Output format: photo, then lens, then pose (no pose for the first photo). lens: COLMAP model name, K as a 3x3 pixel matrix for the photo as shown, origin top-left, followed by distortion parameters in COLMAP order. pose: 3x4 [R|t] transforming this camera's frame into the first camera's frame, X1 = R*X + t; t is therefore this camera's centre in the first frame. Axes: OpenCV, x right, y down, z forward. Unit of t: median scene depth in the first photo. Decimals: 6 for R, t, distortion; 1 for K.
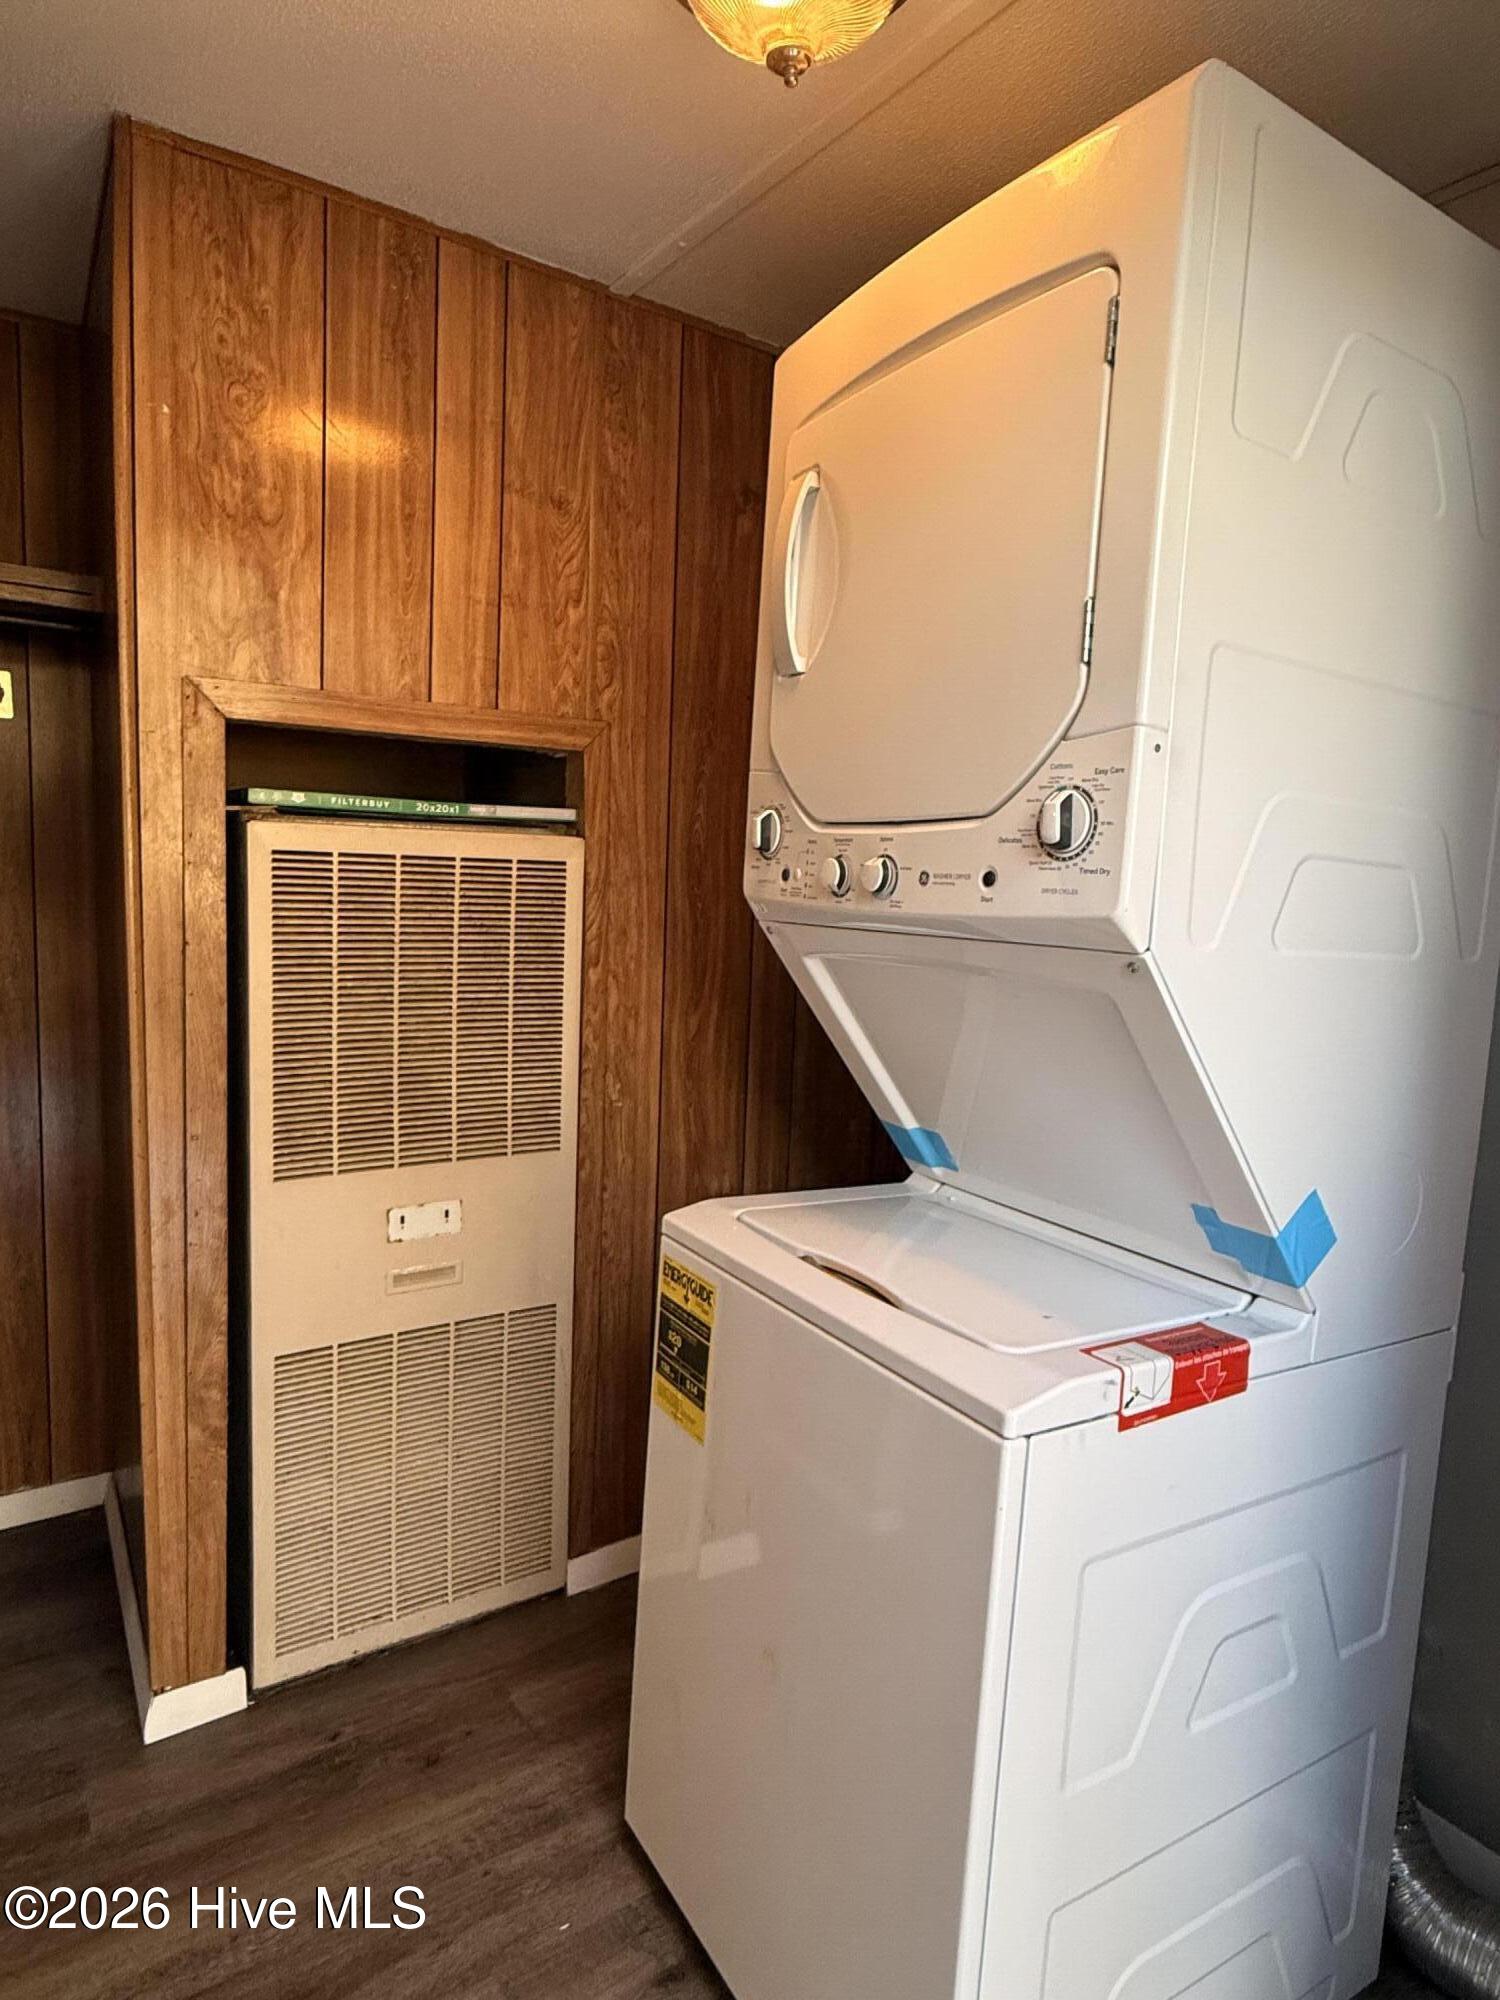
lens RADIAL K [[1142.2, 0, 761.1], [0, 1142.2, 998.1], [0, 0, 1]] dist [-0.004405, 0.001586]
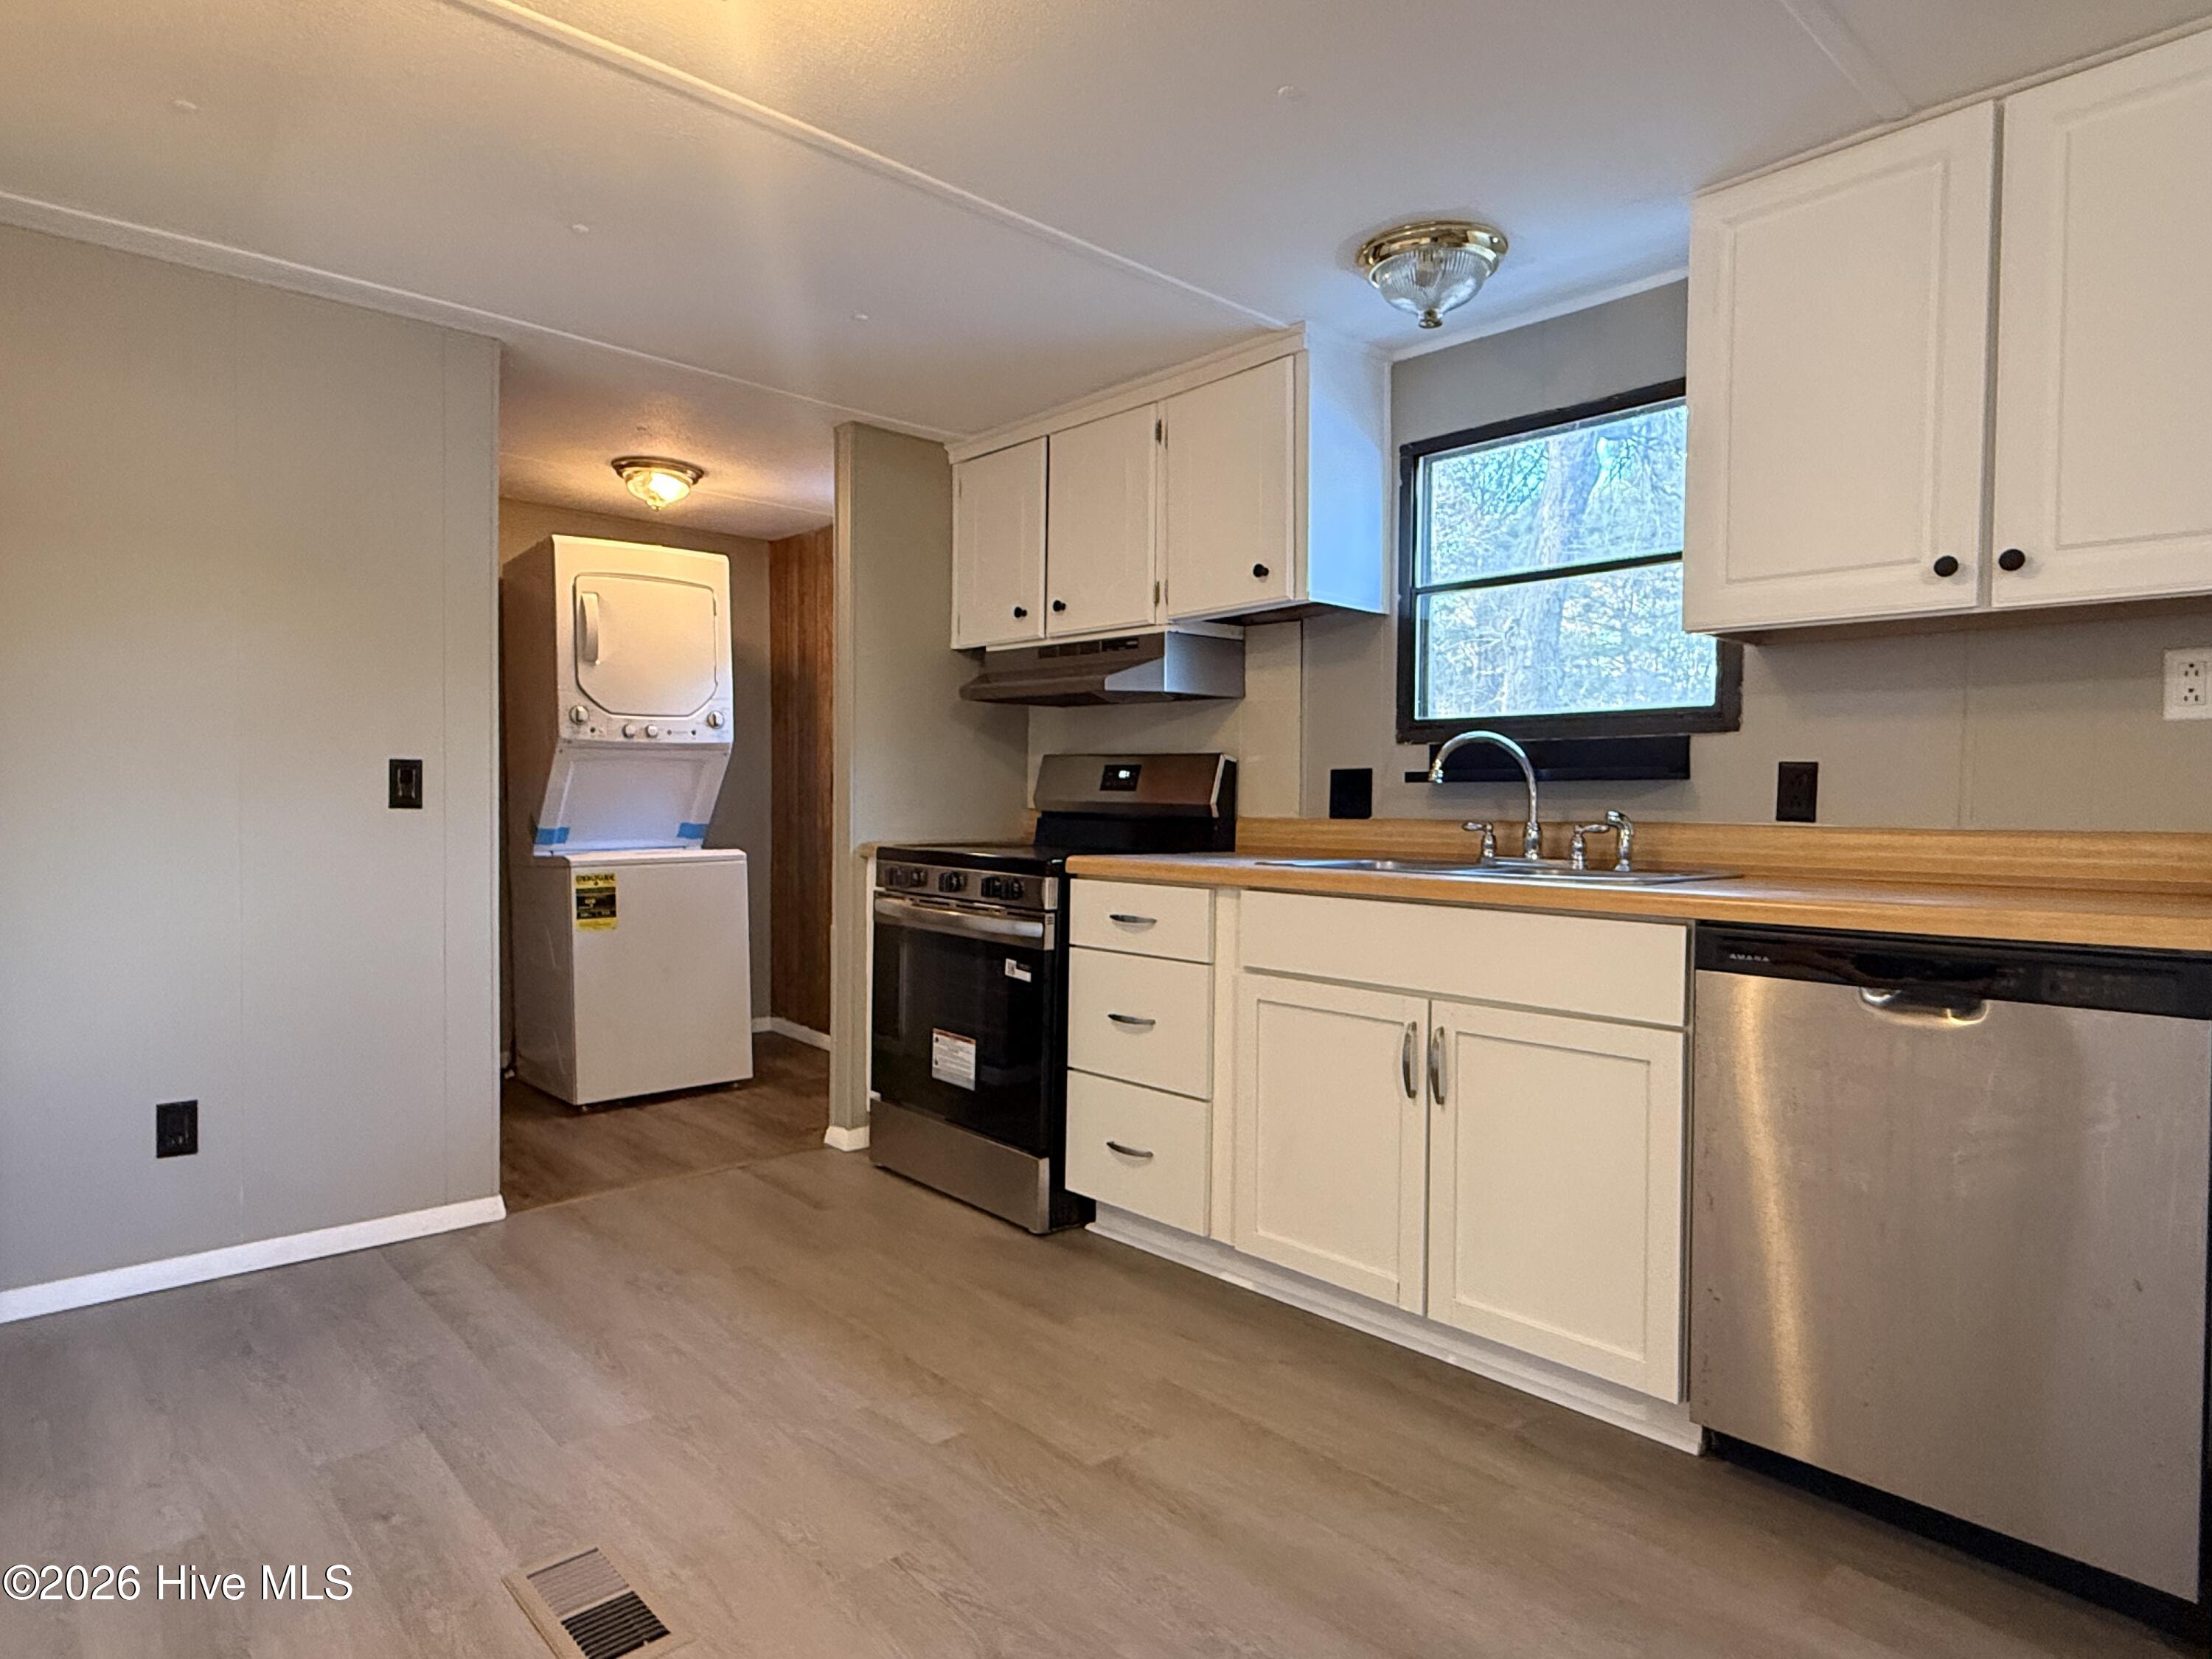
lens RADIAL K [[1263.2, 0, 1098.0], [0, 1263.2, 835.2], [0, 0, 1]] dist [-0.004405, 0.001586]
pose [[-0.135905, -0.077417, 0.987693, -3.268776], [0.089635, 0.991893, 0.090080, -0.019216], [-0.986659, 0.100775, -0.127863, 0.184578]]
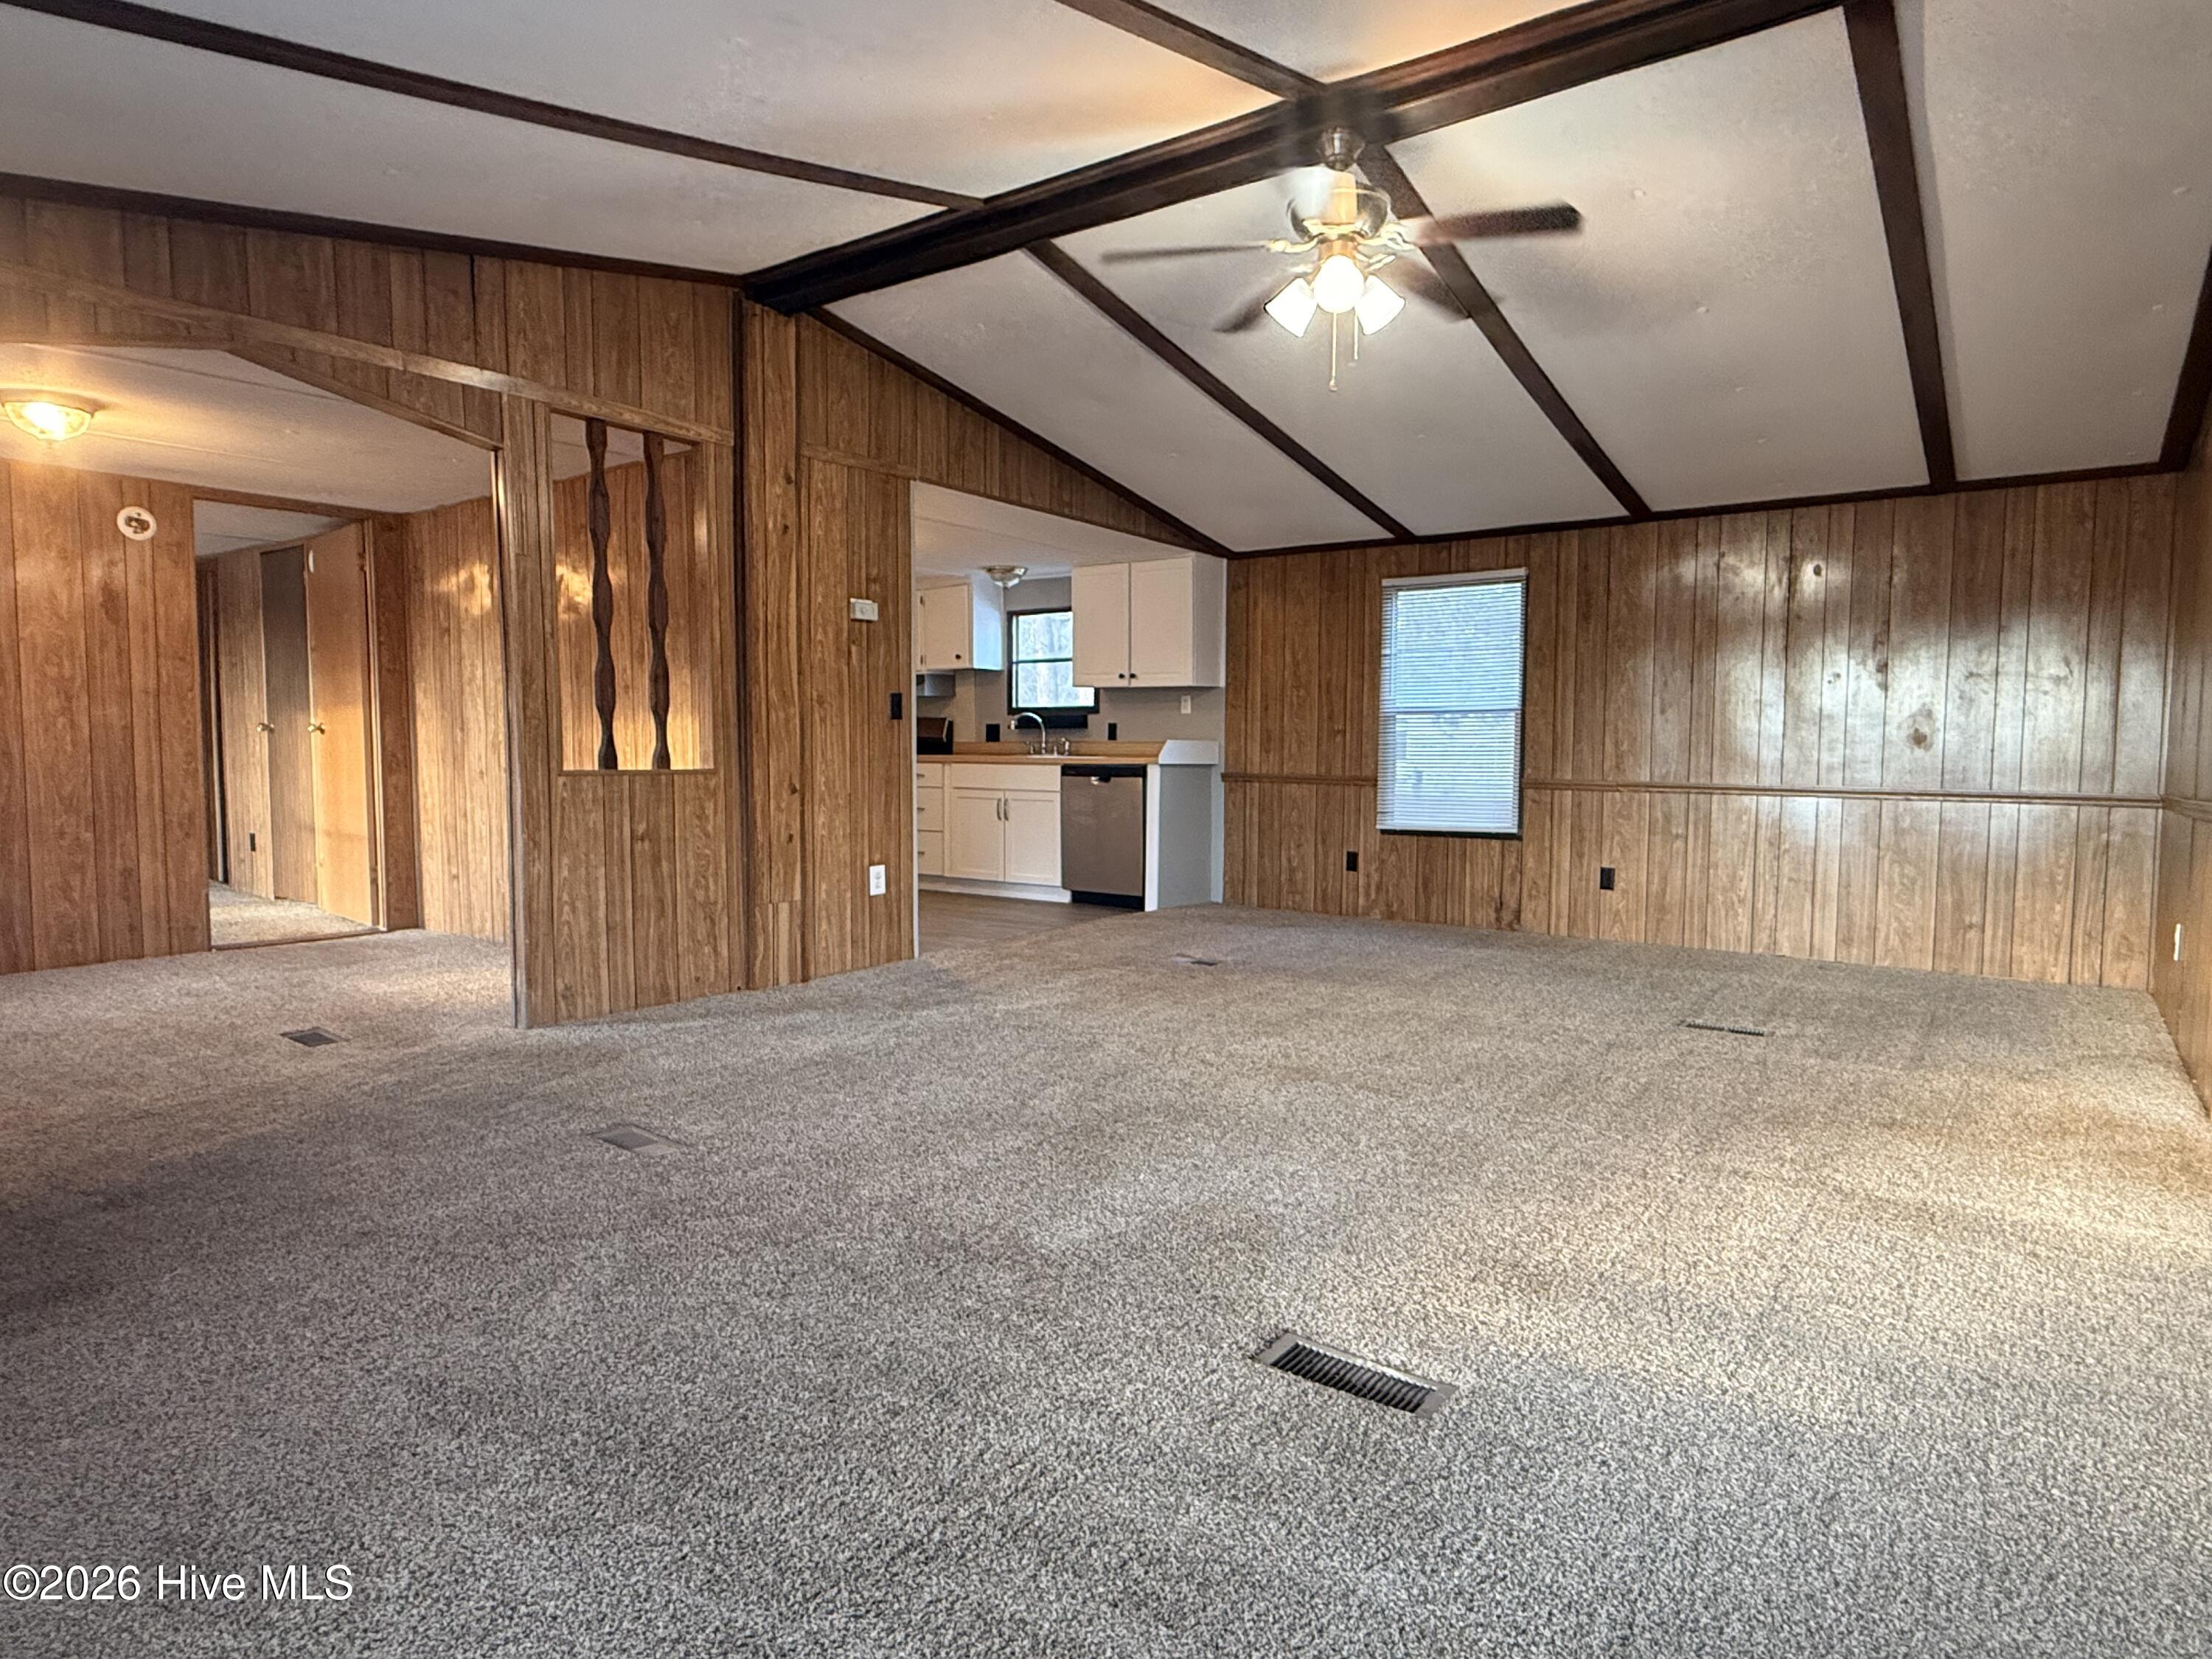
lens RADIAL K [[1263.2, 0, 1111.3], [0, 1263.2, 828.2], [0, 0, 1]] dist [-0.004405, 0.001586]
pose [[-0.337240, -0.112282, 0.934699, -7.472519], [0.078930, 0.985994, 0.146922, -0.274480], [-0.938104, 0.123324, -0.323654, 1.035321]]
